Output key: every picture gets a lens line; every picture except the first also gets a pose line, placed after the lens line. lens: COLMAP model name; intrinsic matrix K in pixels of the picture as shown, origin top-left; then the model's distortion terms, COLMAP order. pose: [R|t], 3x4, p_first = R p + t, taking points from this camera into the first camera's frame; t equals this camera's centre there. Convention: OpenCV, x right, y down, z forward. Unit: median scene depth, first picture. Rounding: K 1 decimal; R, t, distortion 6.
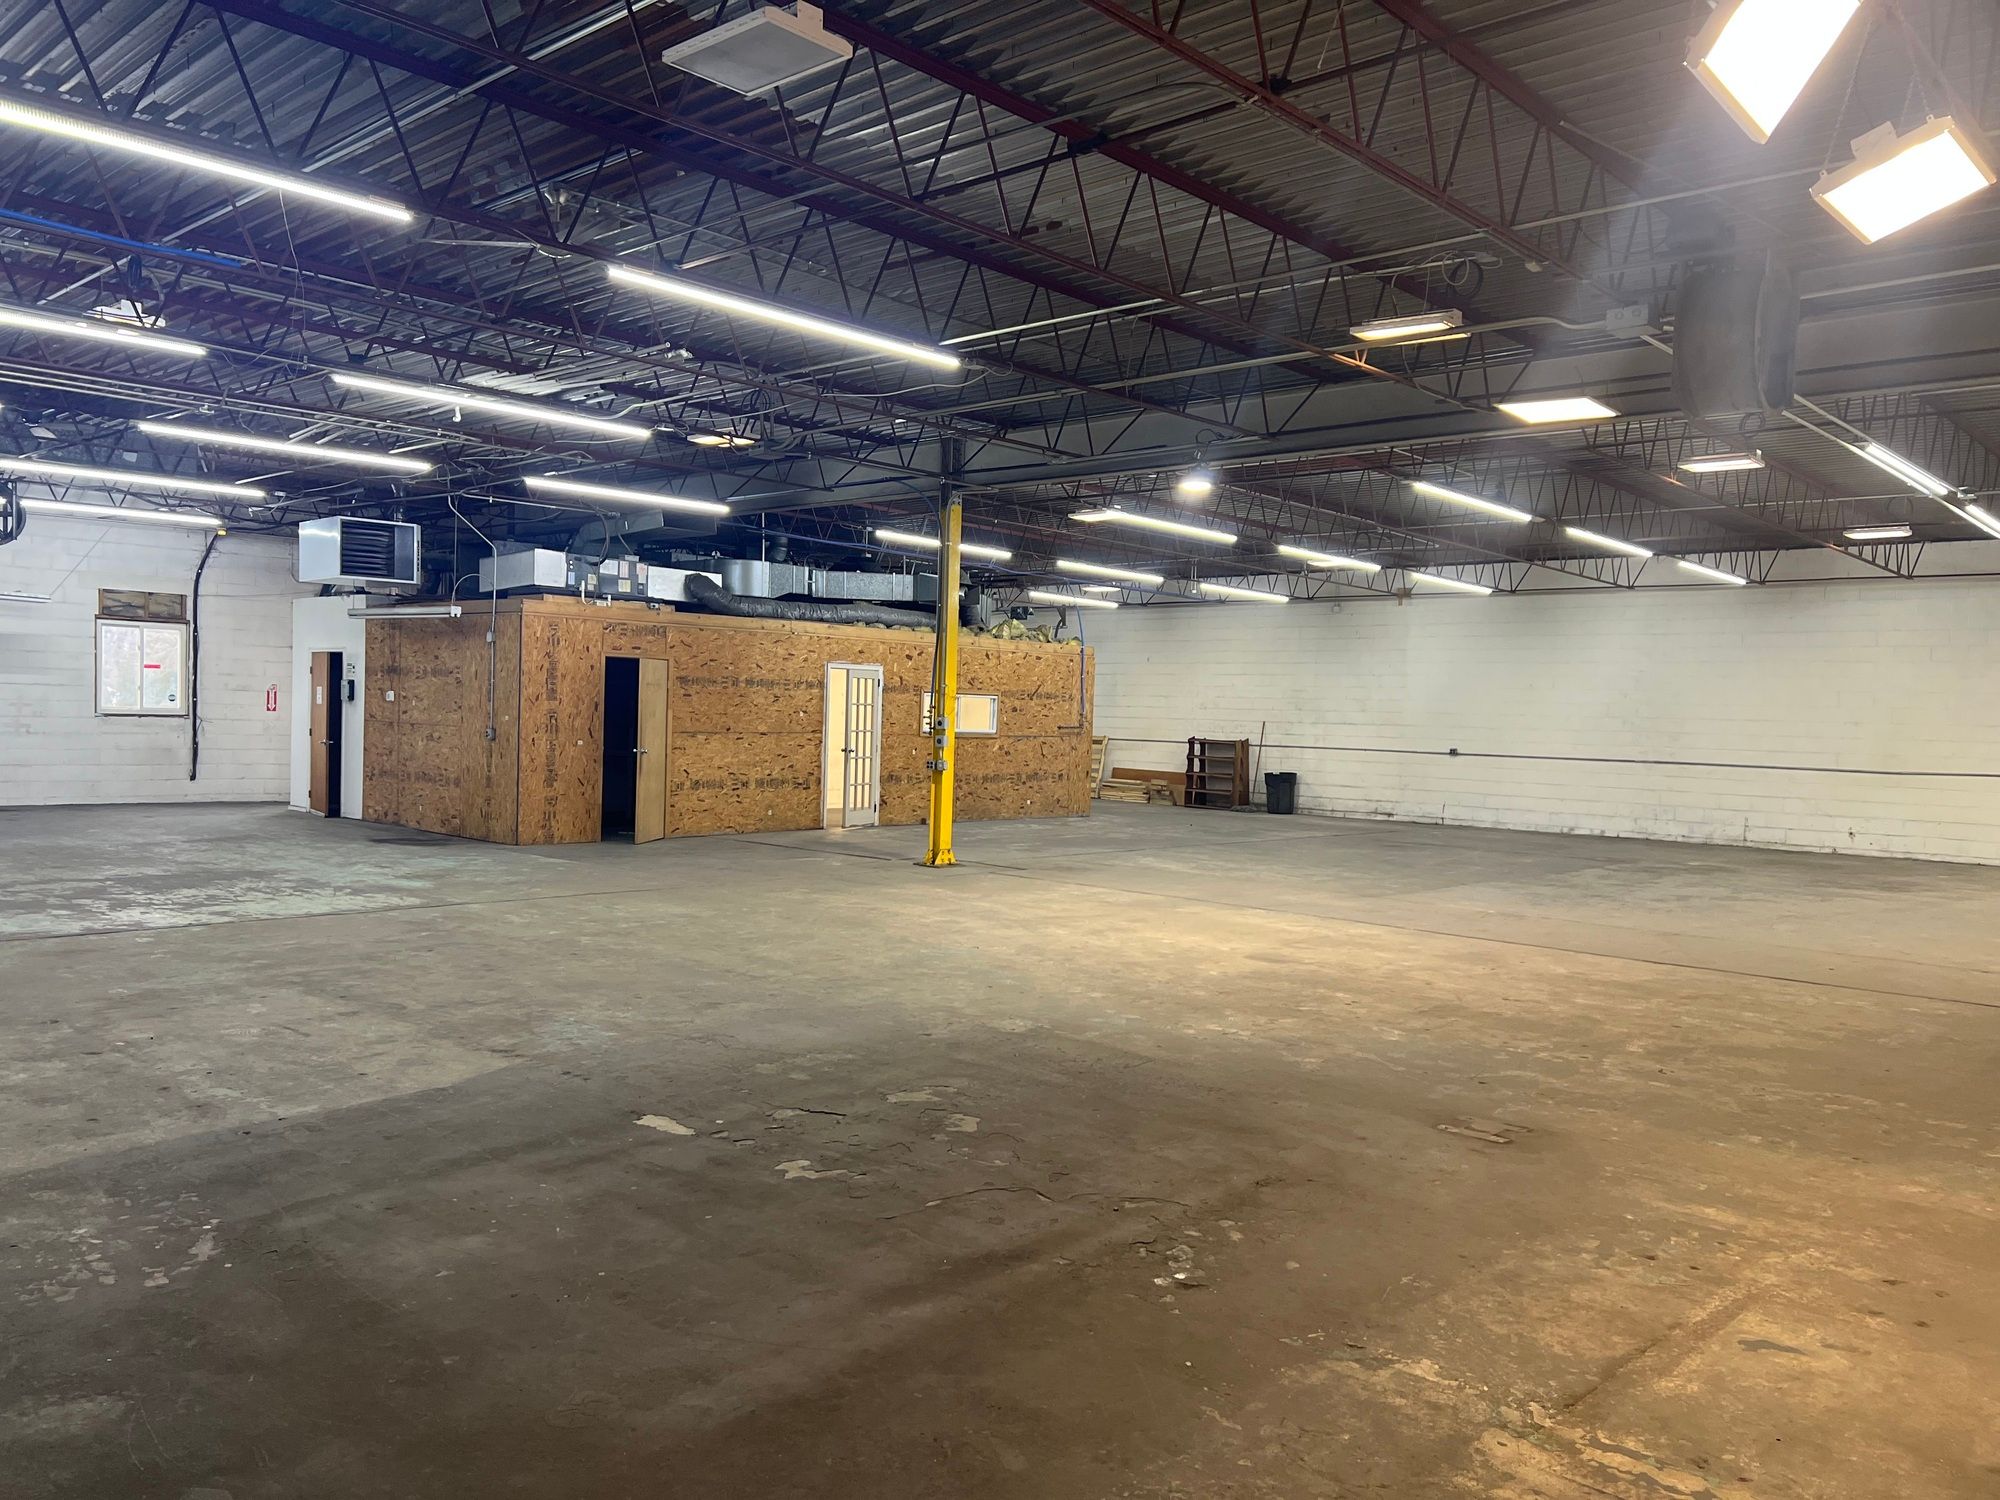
lens RADIAL K [[1504.3, 0, 1000.0], [0, 1504.3, 750.0], [0, 0, 1]] dist [0.075759, -0.089769]
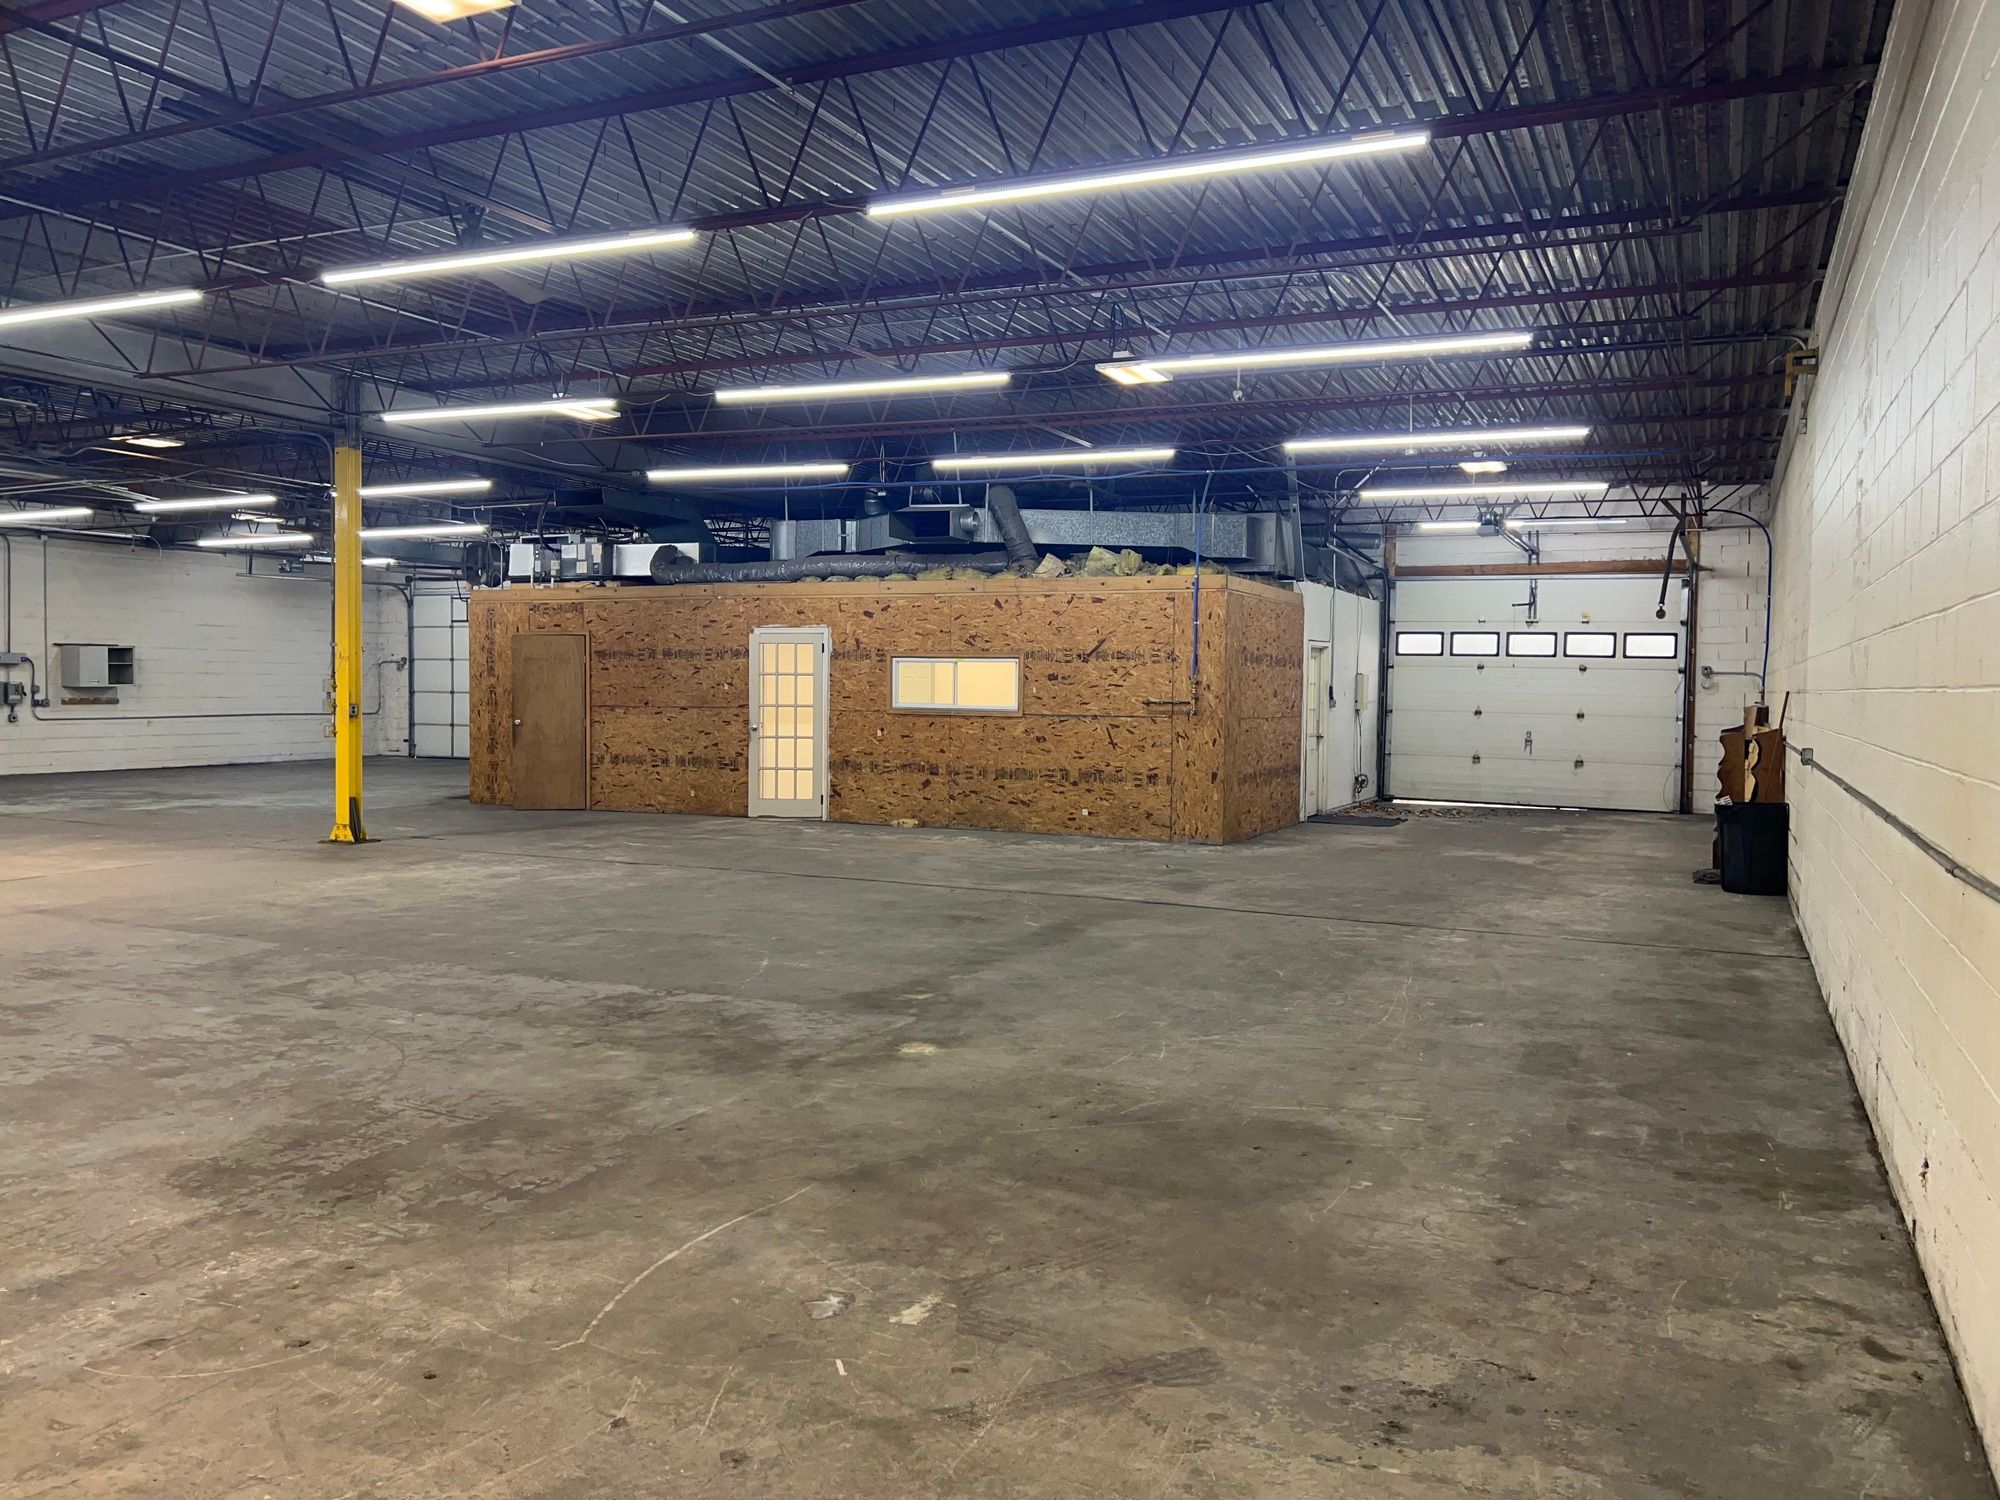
lens RADIAL K [[1499.8, 0, 998.3], [0, 1499.8, 742.8], [0, 0, 1]] dist [0.082185, -0.090830]
pose [[0.293499, 0.010643, -0.955900, 0.790794], [-0.026379, 0.999647, 0.003031, 0.002680], [0.955595, 0.024326, 0.293677, 0.910081]]
